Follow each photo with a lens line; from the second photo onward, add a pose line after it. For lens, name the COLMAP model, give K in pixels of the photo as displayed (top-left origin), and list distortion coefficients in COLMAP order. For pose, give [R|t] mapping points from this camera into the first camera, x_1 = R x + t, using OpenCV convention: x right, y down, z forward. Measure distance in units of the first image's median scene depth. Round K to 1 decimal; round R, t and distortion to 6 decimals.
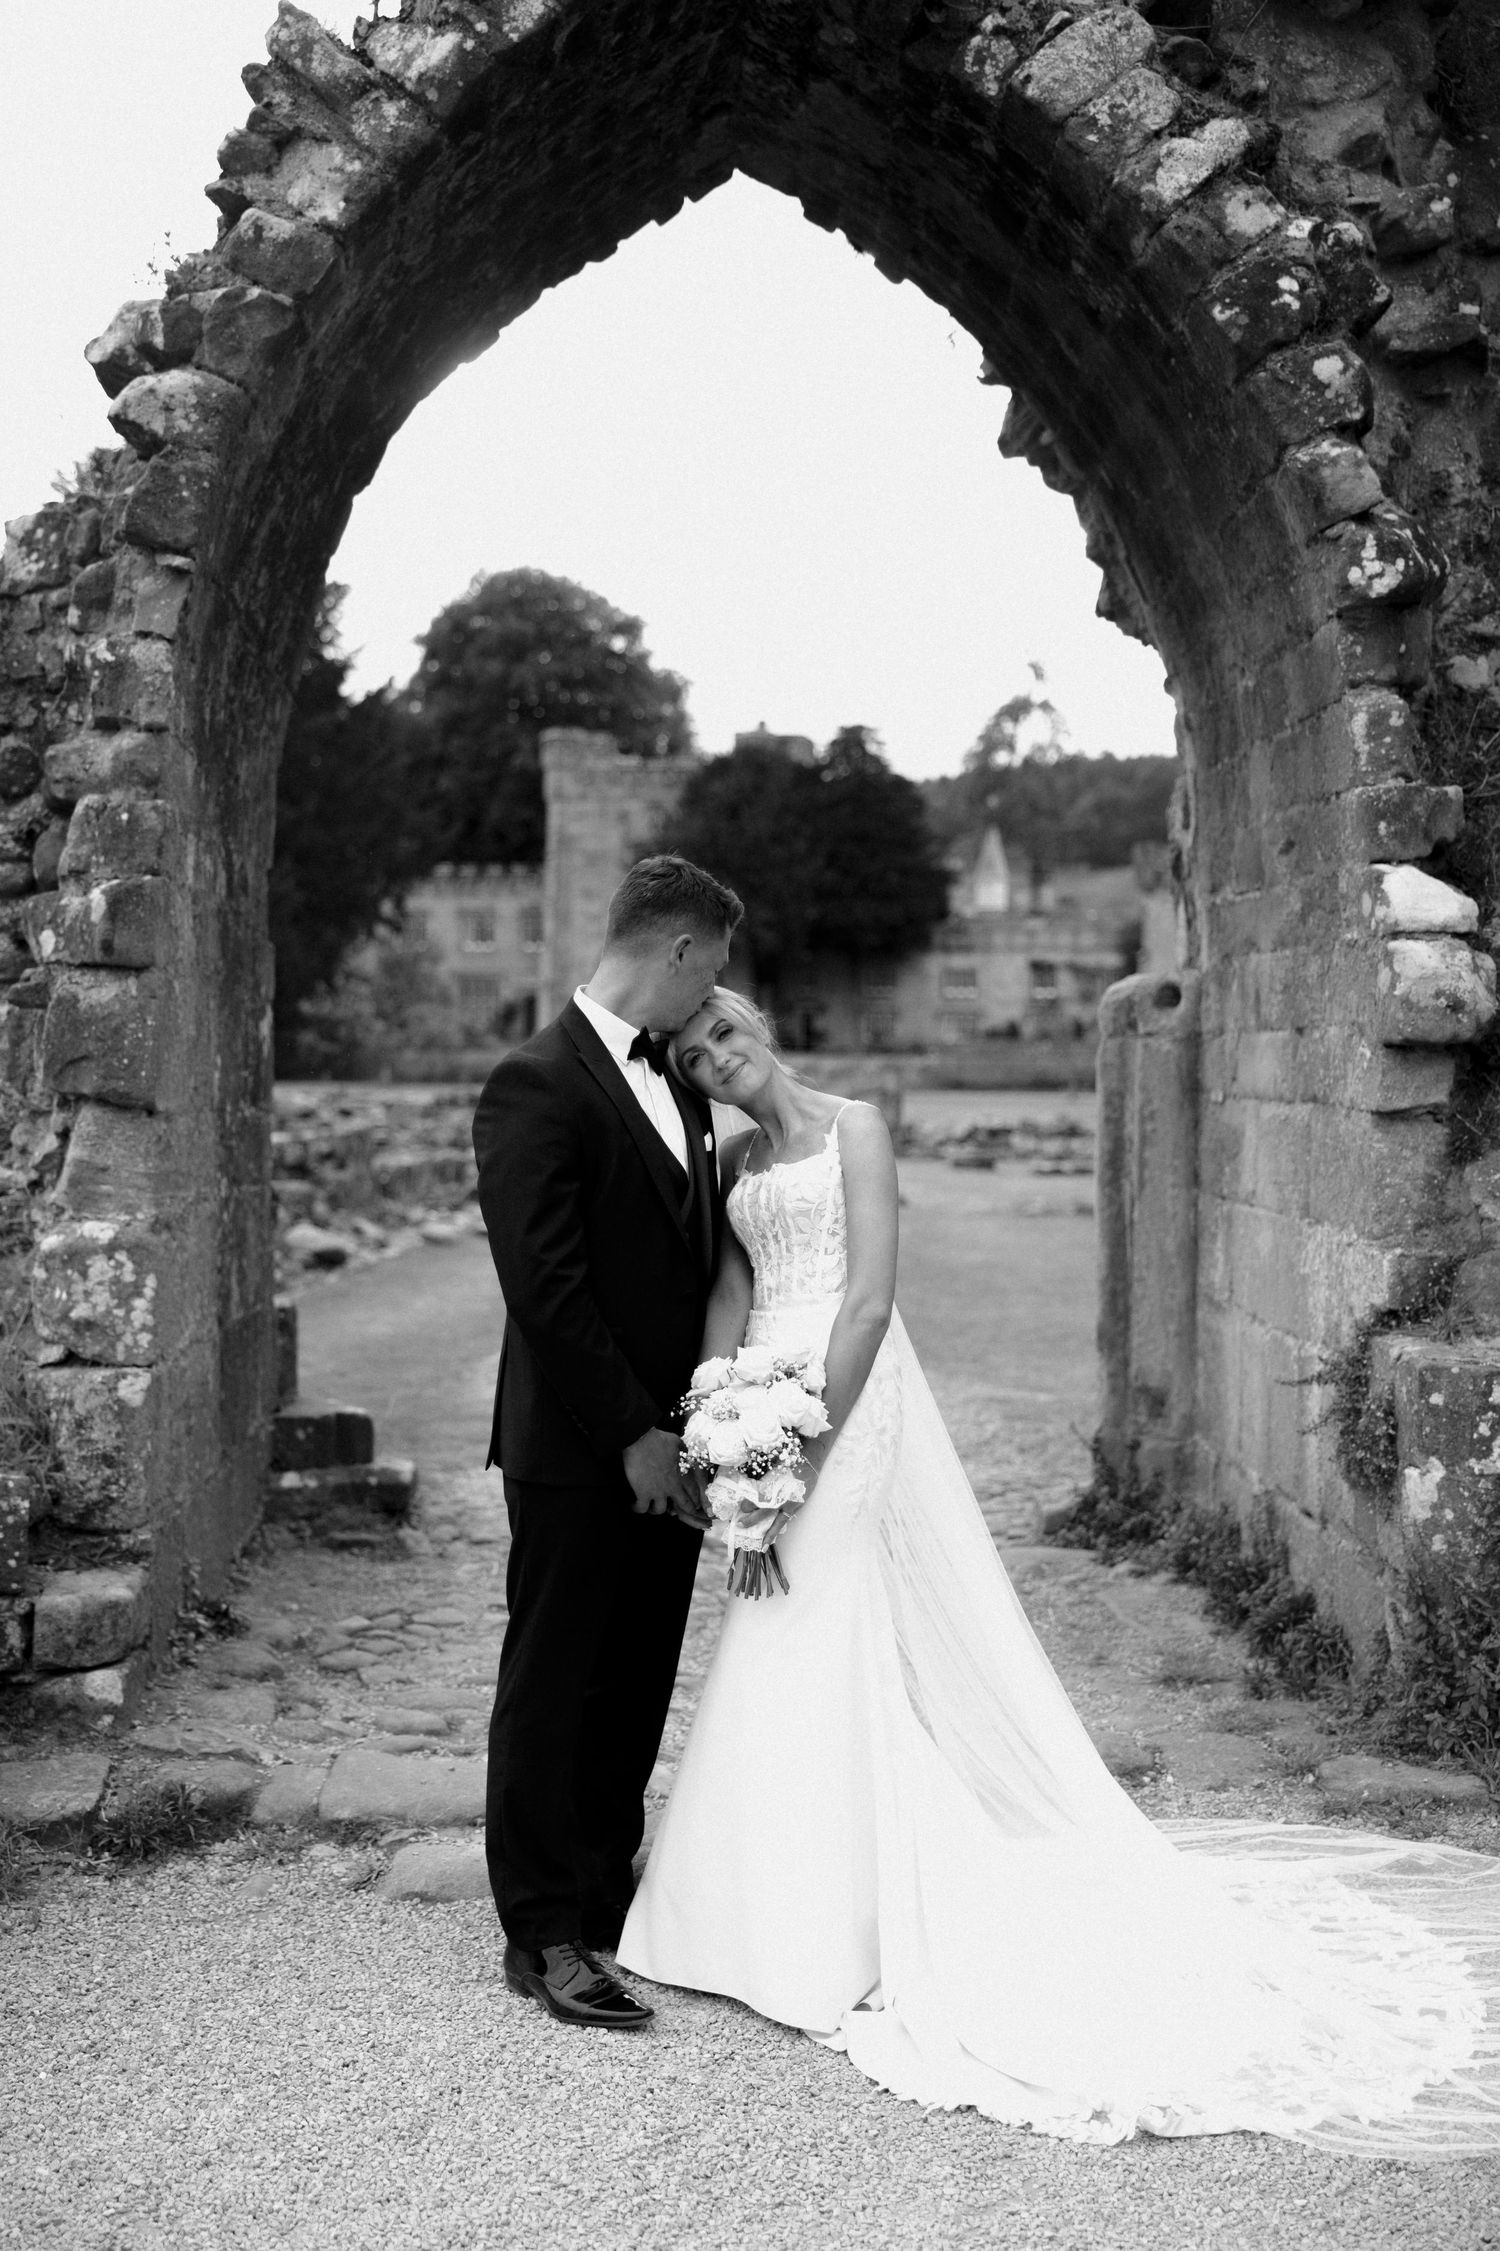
lens RADIAL K [[2923.3, 0, 750.0], [0, 2923.3, 1125.5], [0, 0, 1]] dist [0.001786, 0.004511]
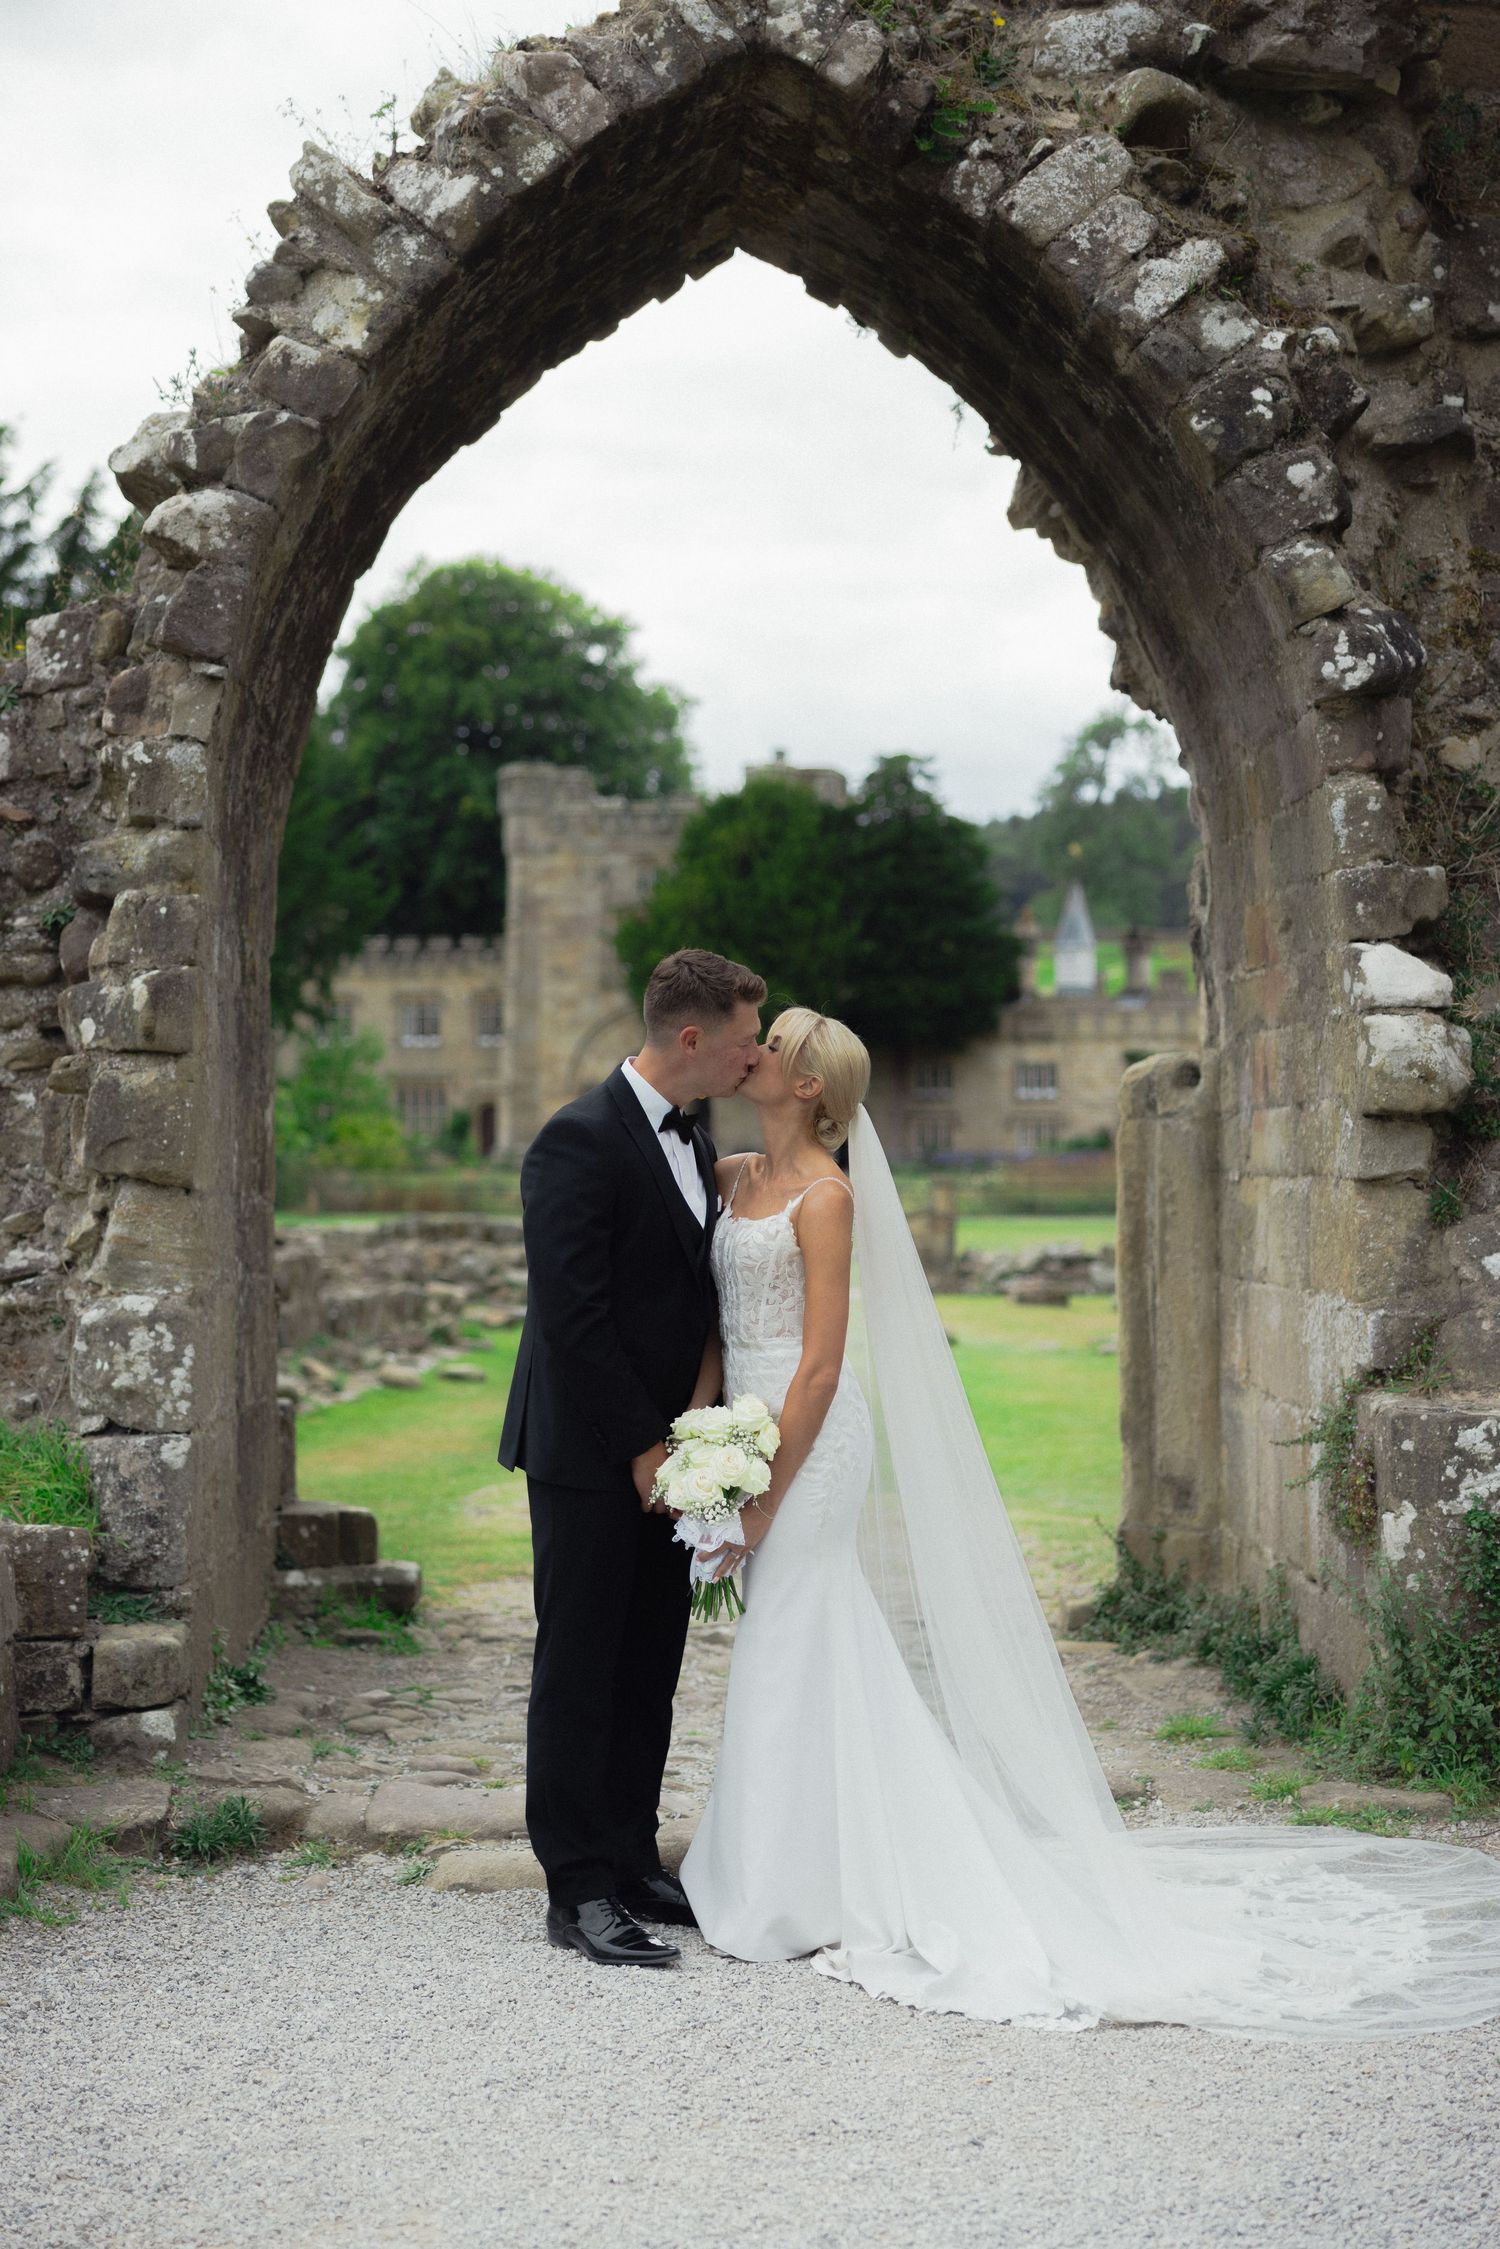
lens RADIAL K [[7570.8, 0, 647.7], [0, 7570.8, 1012.7], [0, 0, 1]] dist [-0.019658, 0.140374]
pose [[0.999724, -0.010373, -0.021085, 0.017040], [0.008872, 0.997505, -0.070039, 0.116599], [0.021759, 0.069832, 0.997321, -1.615182]]
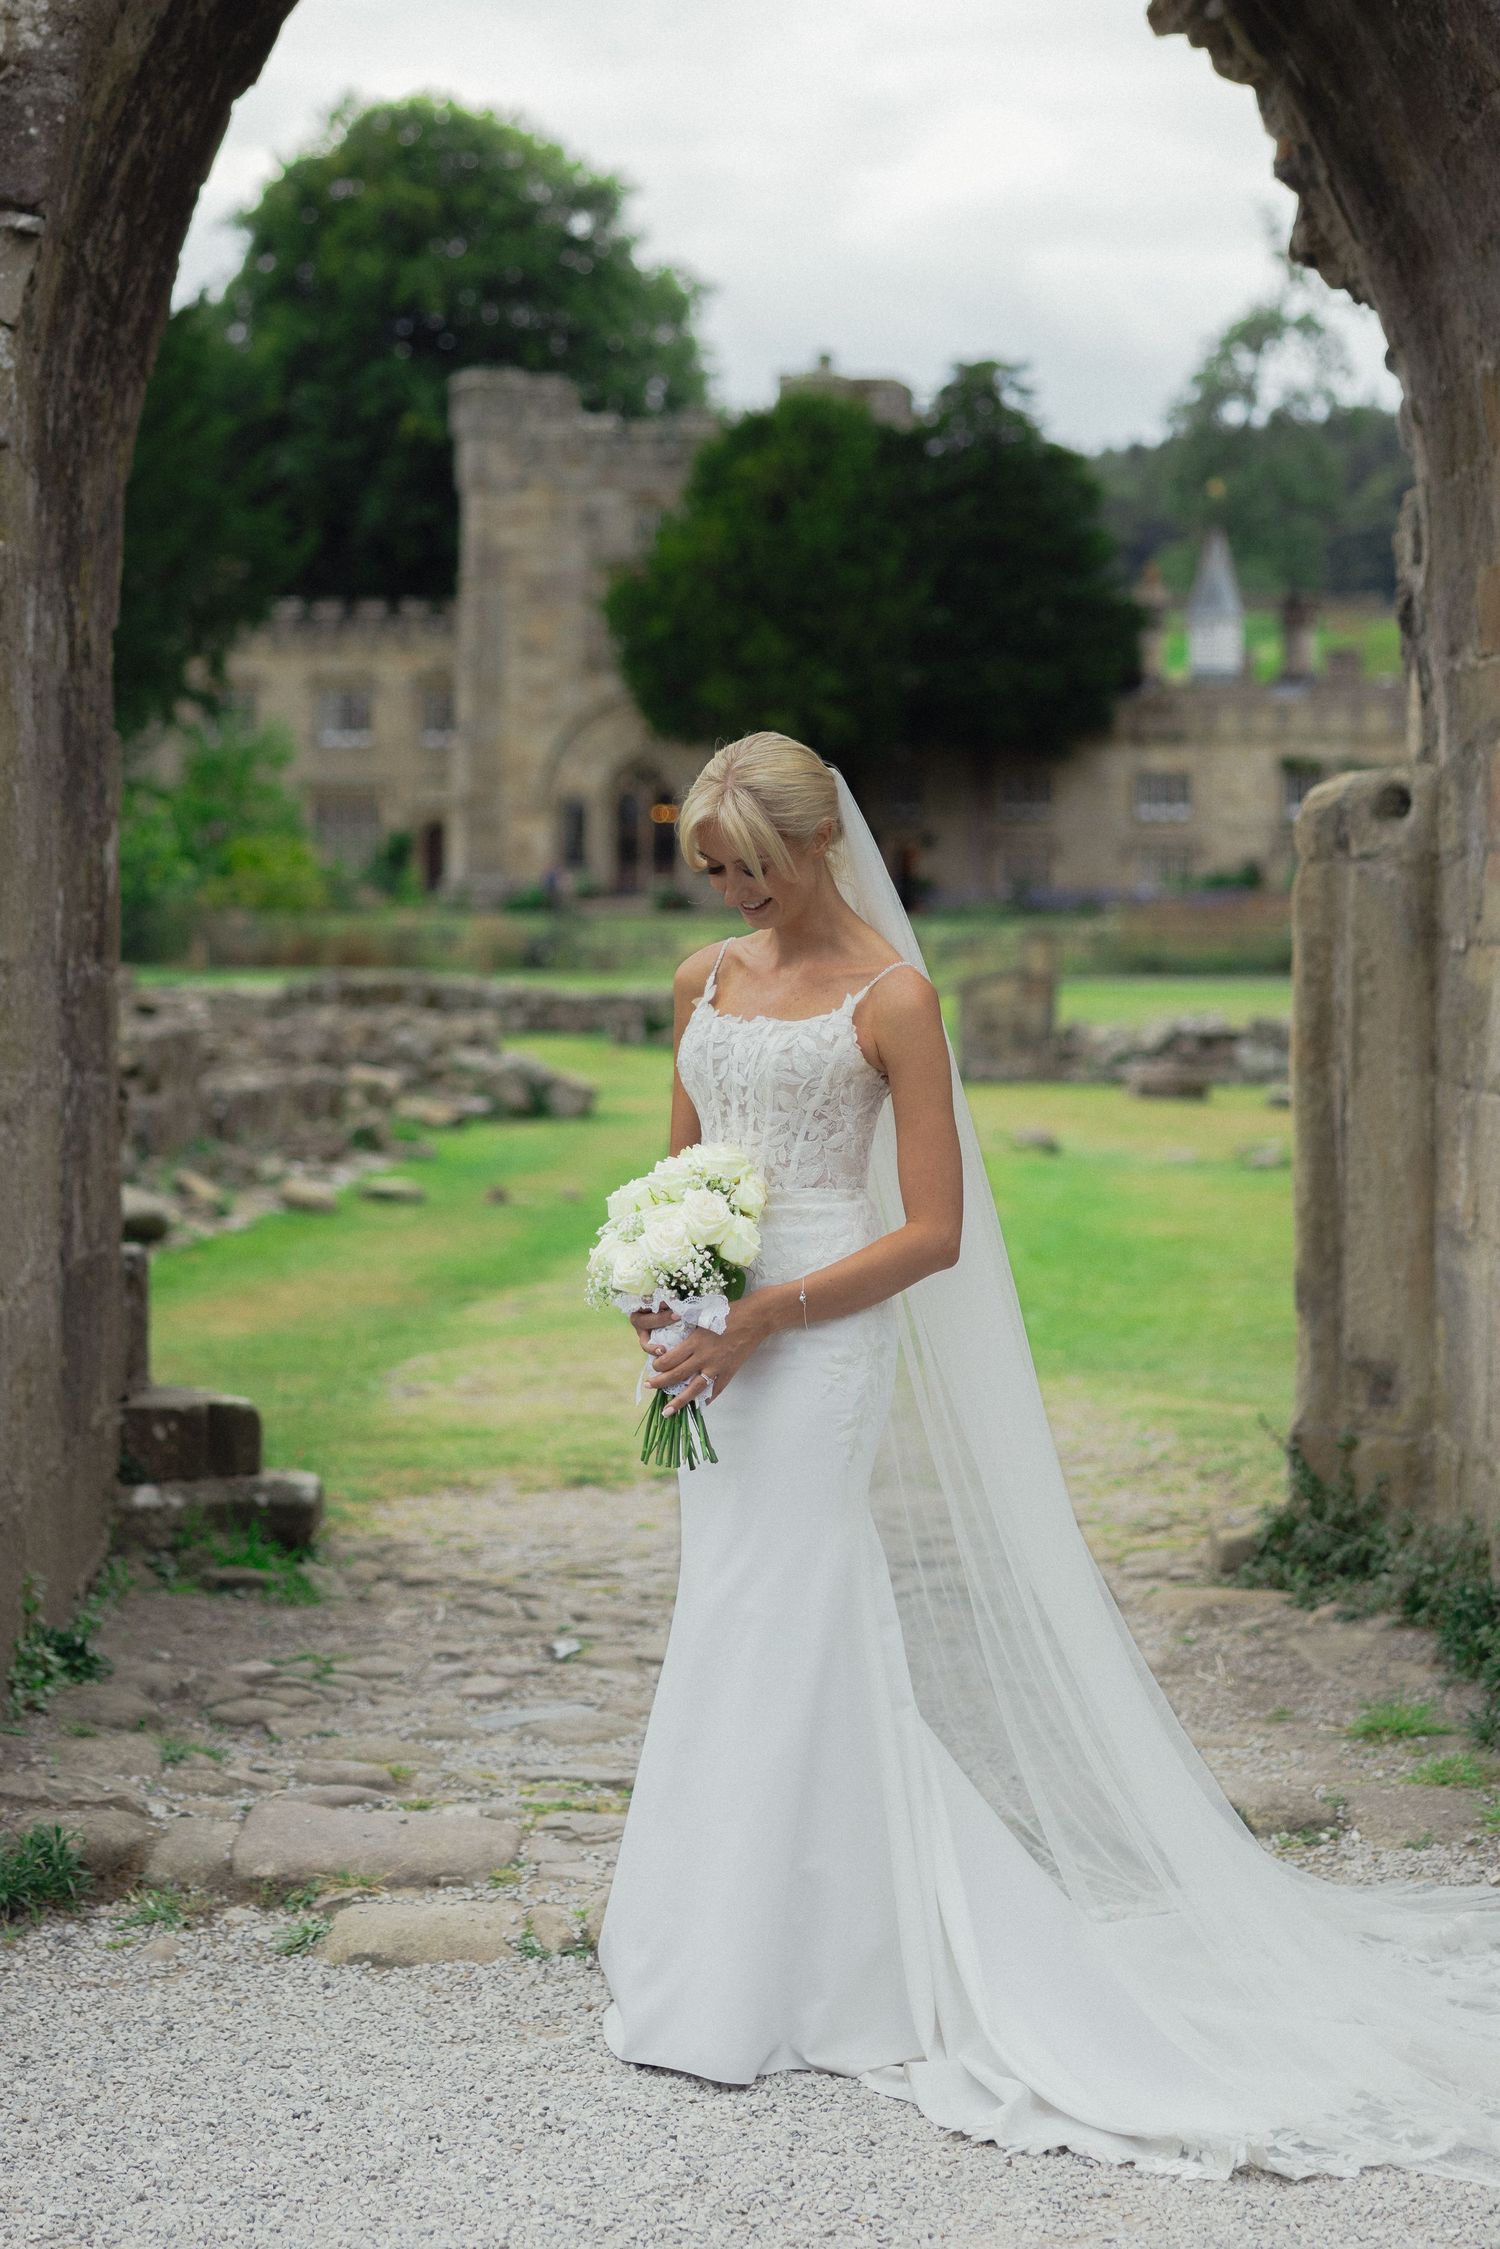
lens RADIAL K [[8023.5, 0, 750.0], [0, 8023.5, 1124.5], [0, 0, 1]] dist [-0.028610, 0.774320]
pose [[0.999918, -0.004575, -0.011929, 0.012082], [0.004412, 0.999897, -0.013638, 0.061835], [0.011990, 0.013584, 0.999836, -0.975328]]
